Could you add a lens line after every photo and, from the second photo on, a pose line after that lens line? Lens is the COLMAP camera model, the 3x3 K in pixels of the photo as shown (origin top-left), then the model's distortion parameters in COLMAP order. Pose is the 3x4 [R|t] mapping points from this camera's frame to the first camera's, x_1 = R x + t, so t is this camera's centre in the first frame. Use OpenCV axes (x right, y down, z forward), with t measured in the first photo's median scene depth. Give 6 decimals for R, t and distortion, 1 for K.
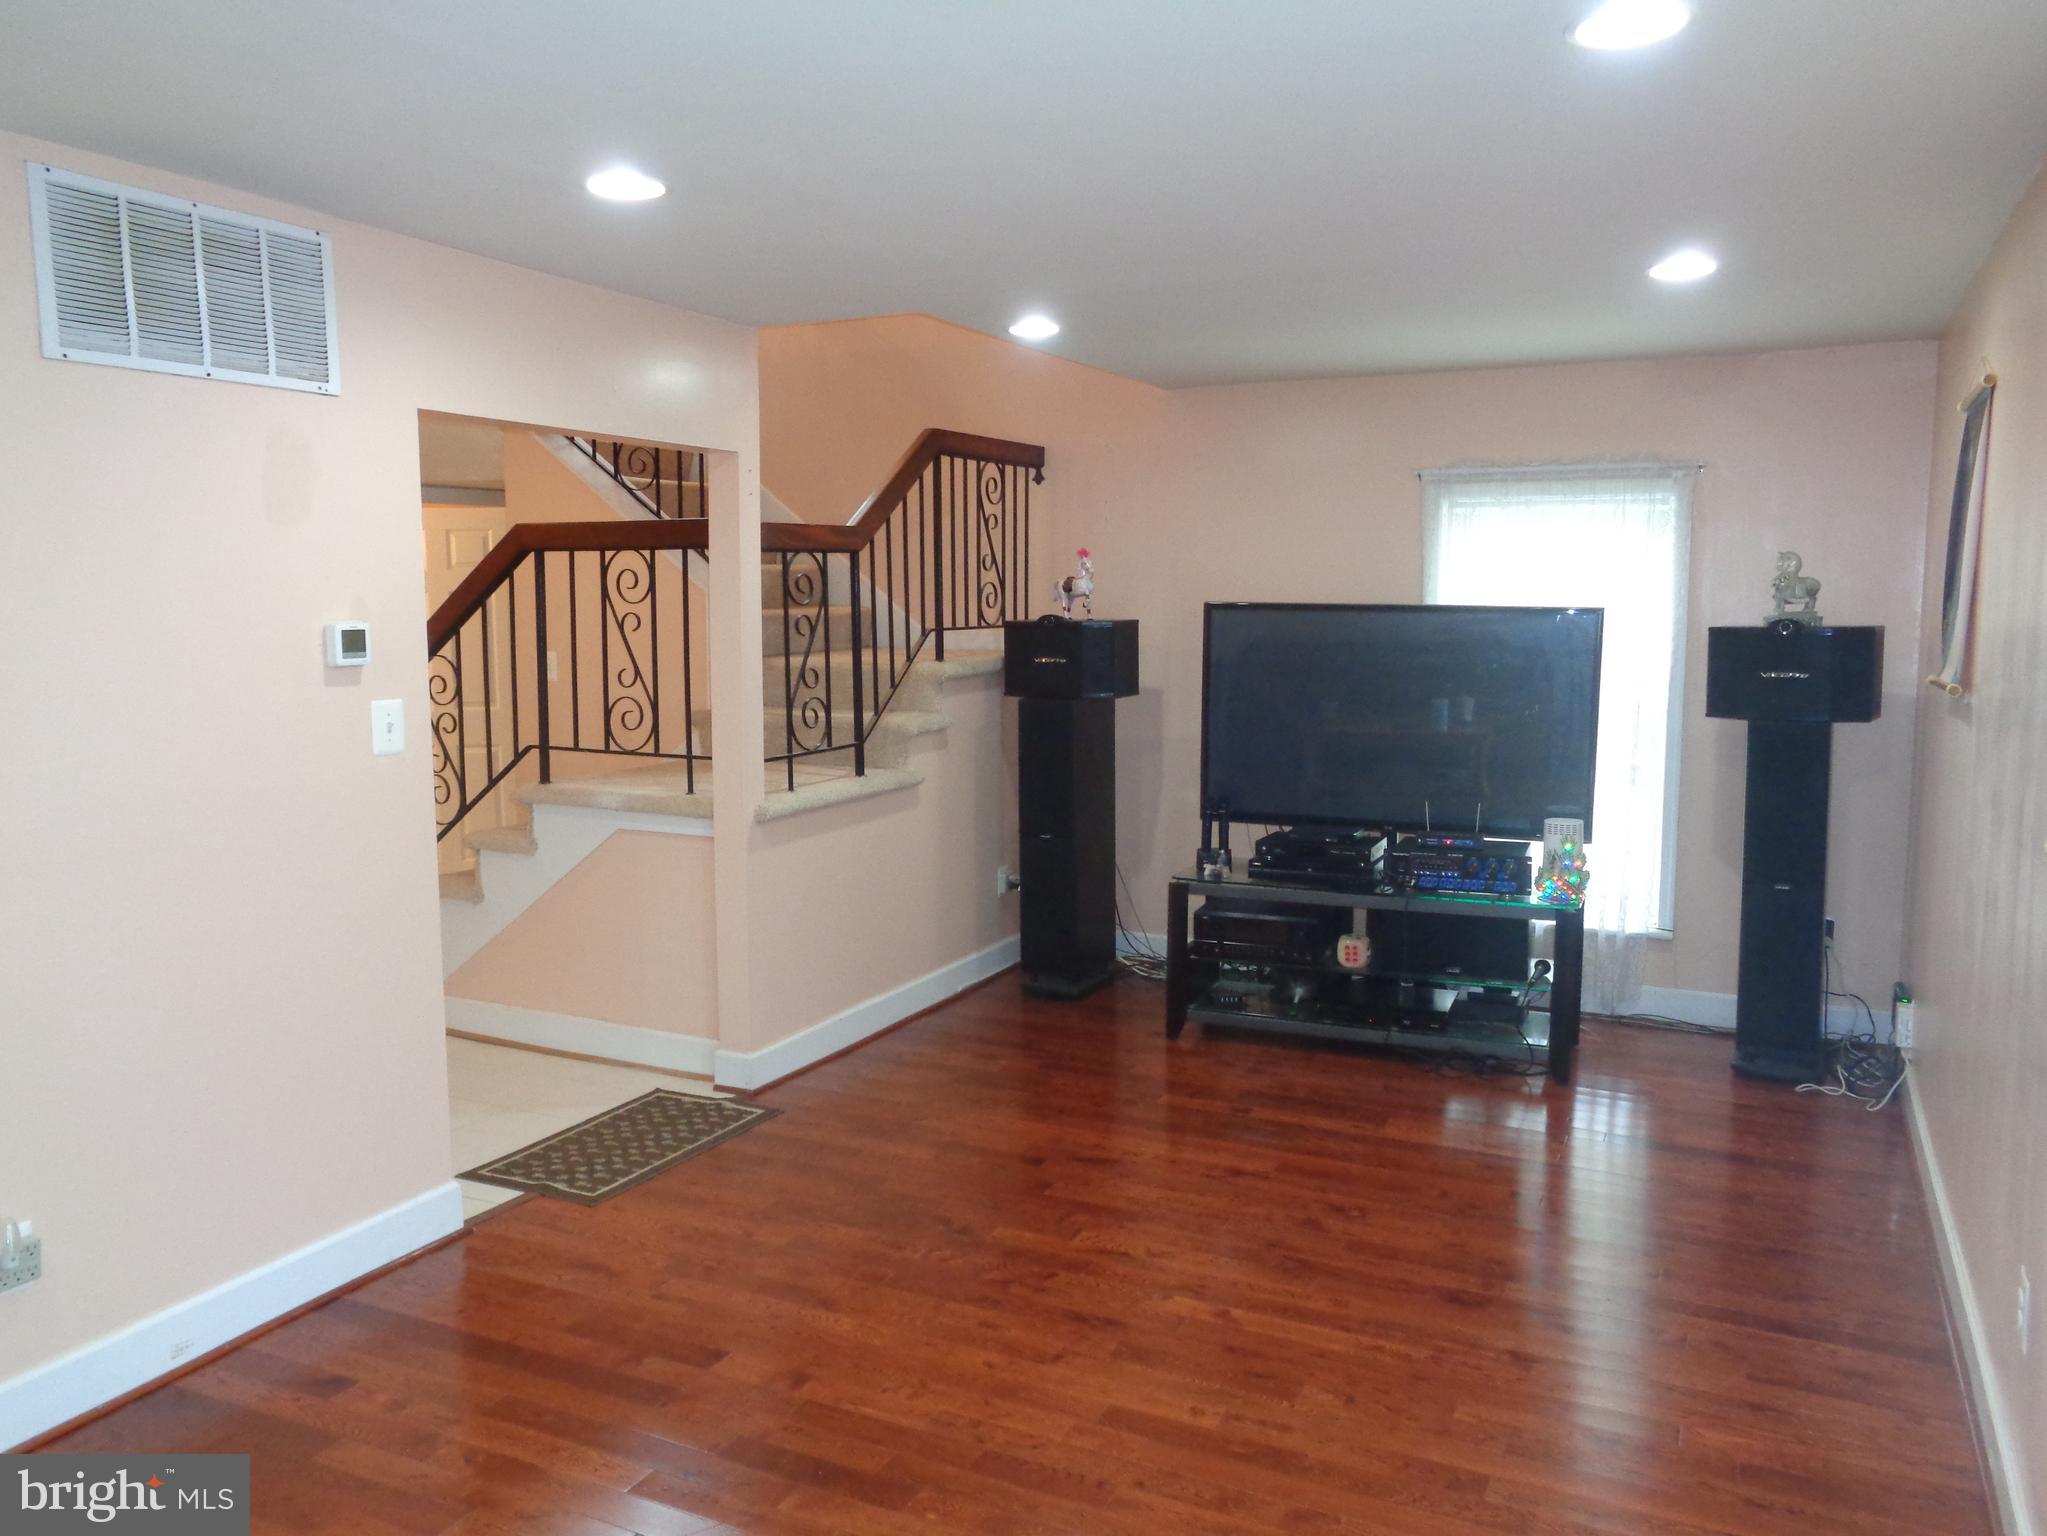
lens RADIAL K [[1528.9, 0, 1033.6], [0, 1528.9, 775.7], [0, 0, 1]] dist [-0.006203, 0.009790]
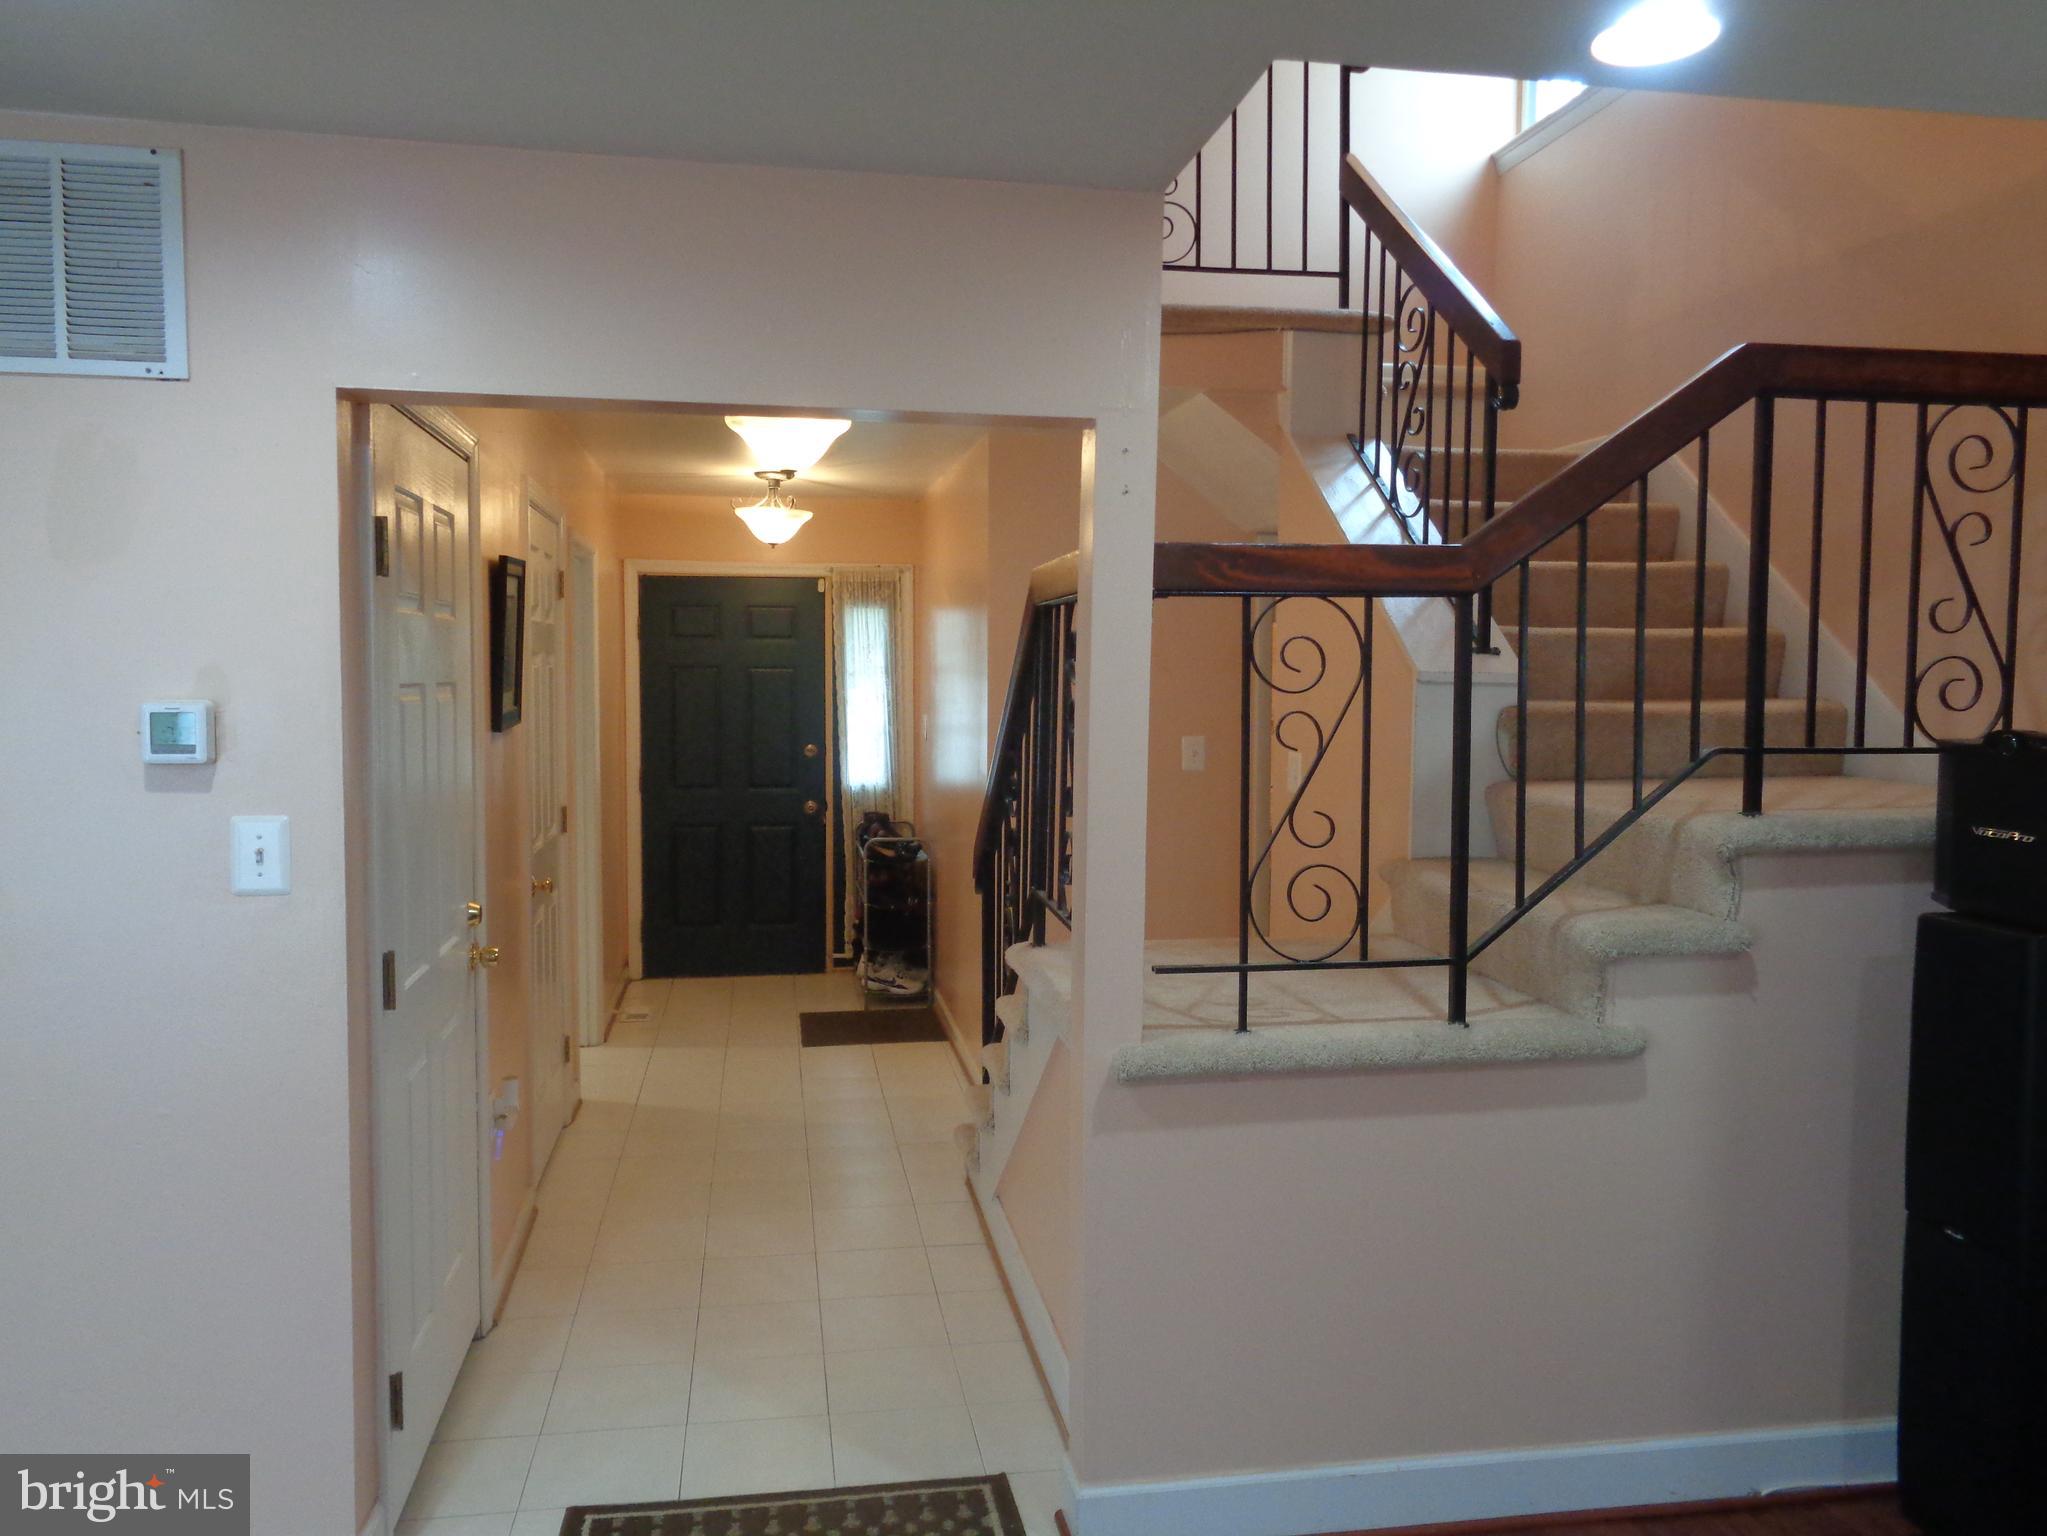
lens RADIAL K [[1528.9, 0, 1028.4], [0, 1528.9, 771.8], [0, 0, 1]] dist [-0.006203, 0.009790]
pose [[0.589186, 0.056661, -0.806009, 0.236277], [-0.105700, 0.994371, -0.007364, -0.071786], [0.801054, 0.089534, 0.591858, 0.620293]]
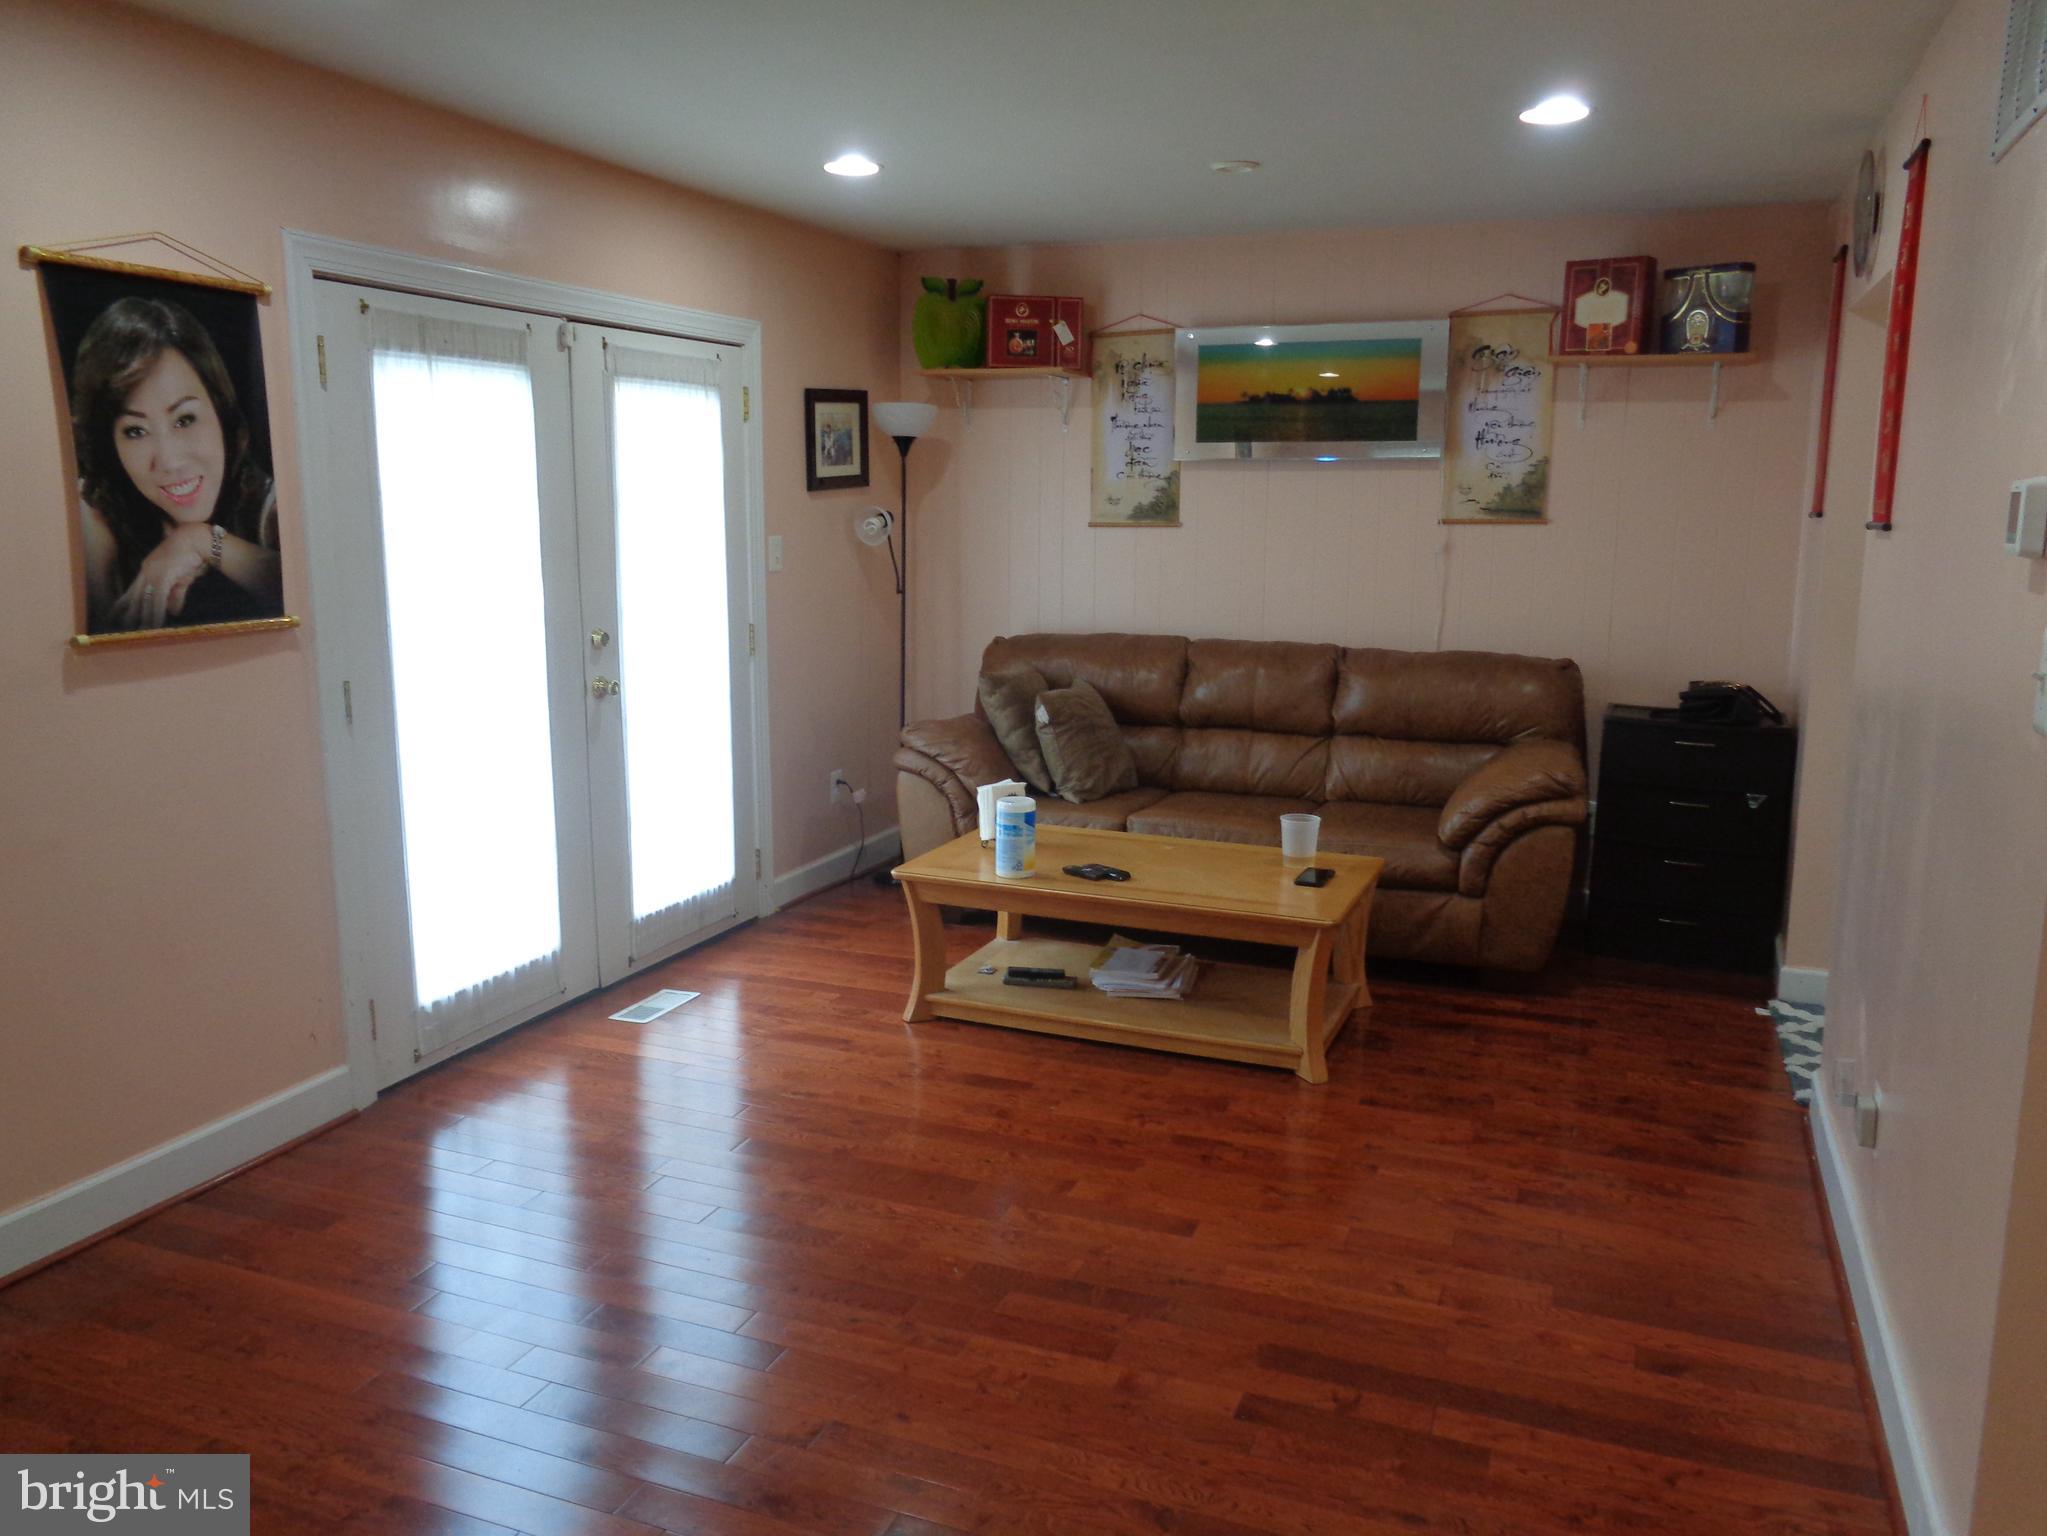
lens RADIAL K [[1528.9, 0, 1022.6], [0, 1528.9, 764.4], [0, 0, 1]] dist [-0.006203, 0.009790]
pose [[-0.997644, 0.007117, -0.068239, -0.024114], [-0.012451, 0.959312, 0.282072, -0.109871], [0.067470, 0.282257, -0.956963, 1.055891]]
